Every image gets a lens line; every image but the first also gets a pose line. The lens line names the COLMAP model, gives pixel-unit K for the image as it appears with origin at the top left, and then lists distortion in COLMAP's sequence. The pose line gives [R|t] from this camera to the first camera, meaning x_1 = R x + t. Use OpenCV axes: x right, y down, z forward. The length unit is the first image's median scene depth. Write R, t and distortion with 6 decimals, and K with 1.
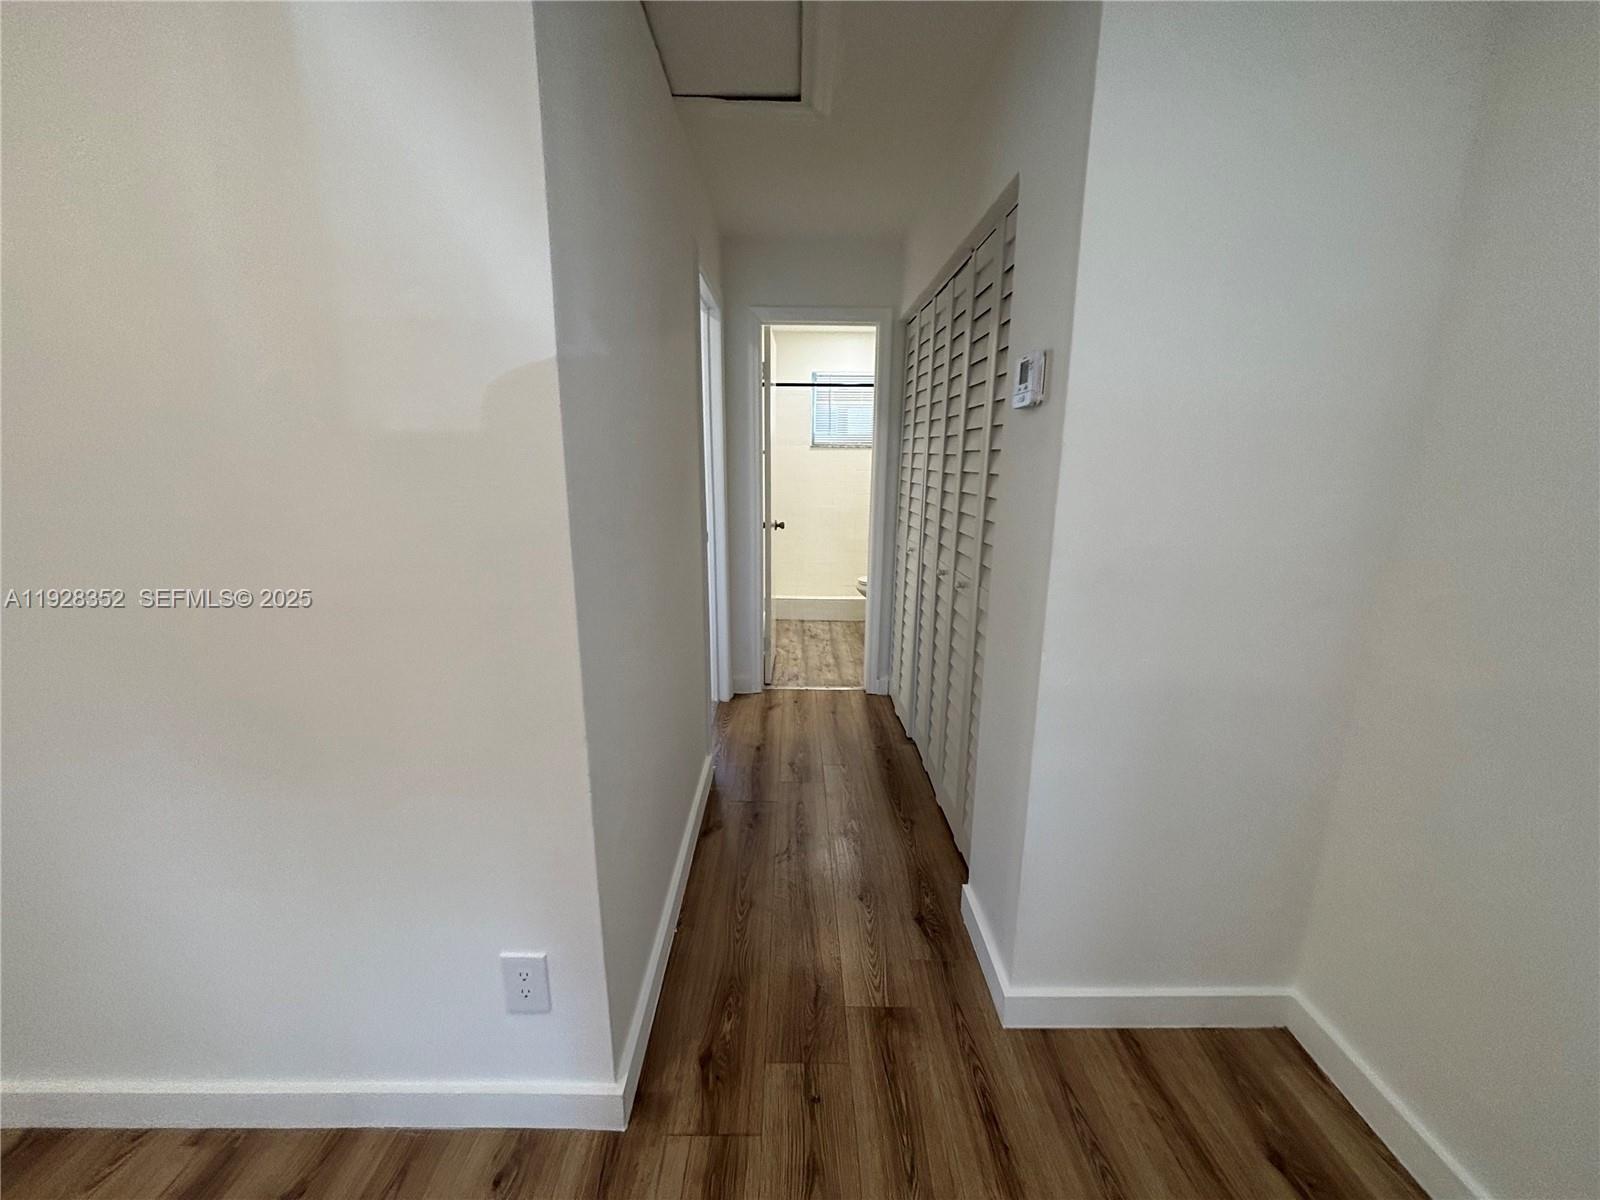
lens RADIAL K [[641.6, 0, 799.4], [0, 641.6, 603.2], [0, 0, 1]] dist [-0.005762, 0.000206]
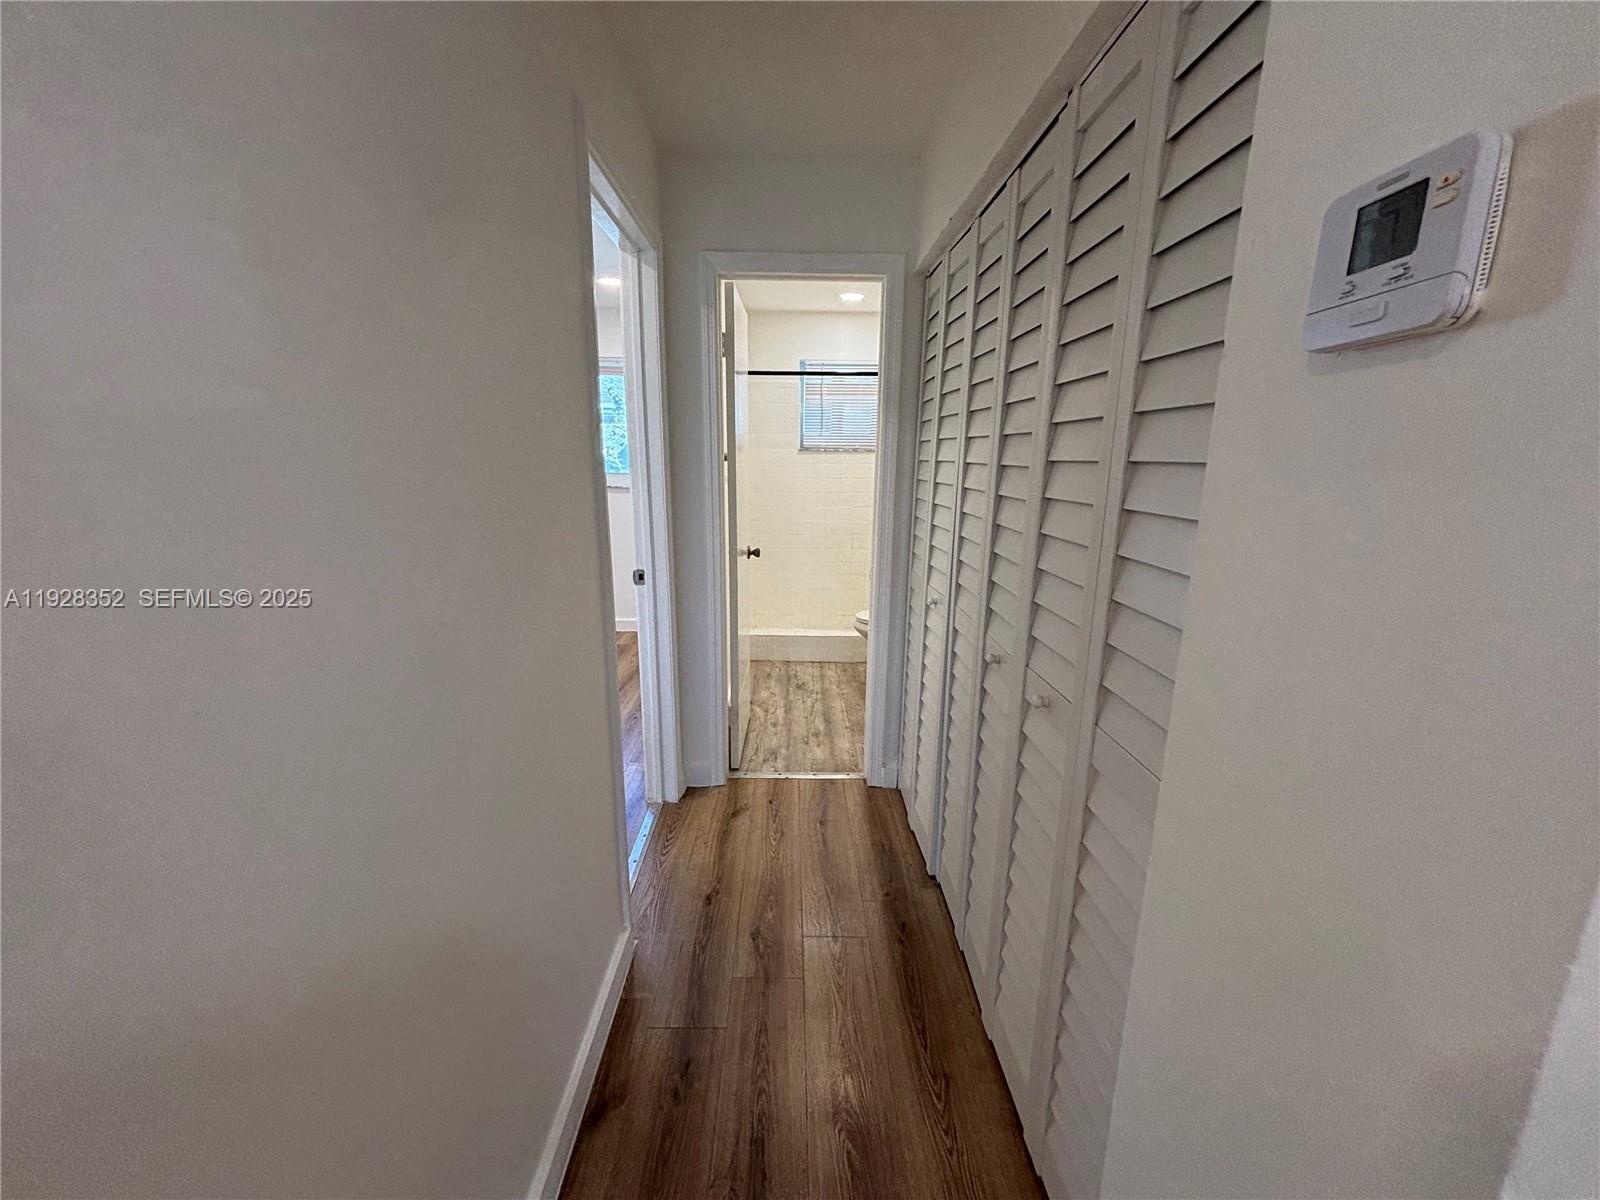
lens RADIAL K [[641.6, 0, 798.7], [0, 641.6, 598.6], [0, 0, 1]] dist [-0.005762, 0.000206]
pose [[0.999996, 0.001062, 0.002734, 0.025554], [-0.001036, 0.999954, -0.009575, -0.073676], [-0.002744, 0.009572, 0.999950, 0.291335]]
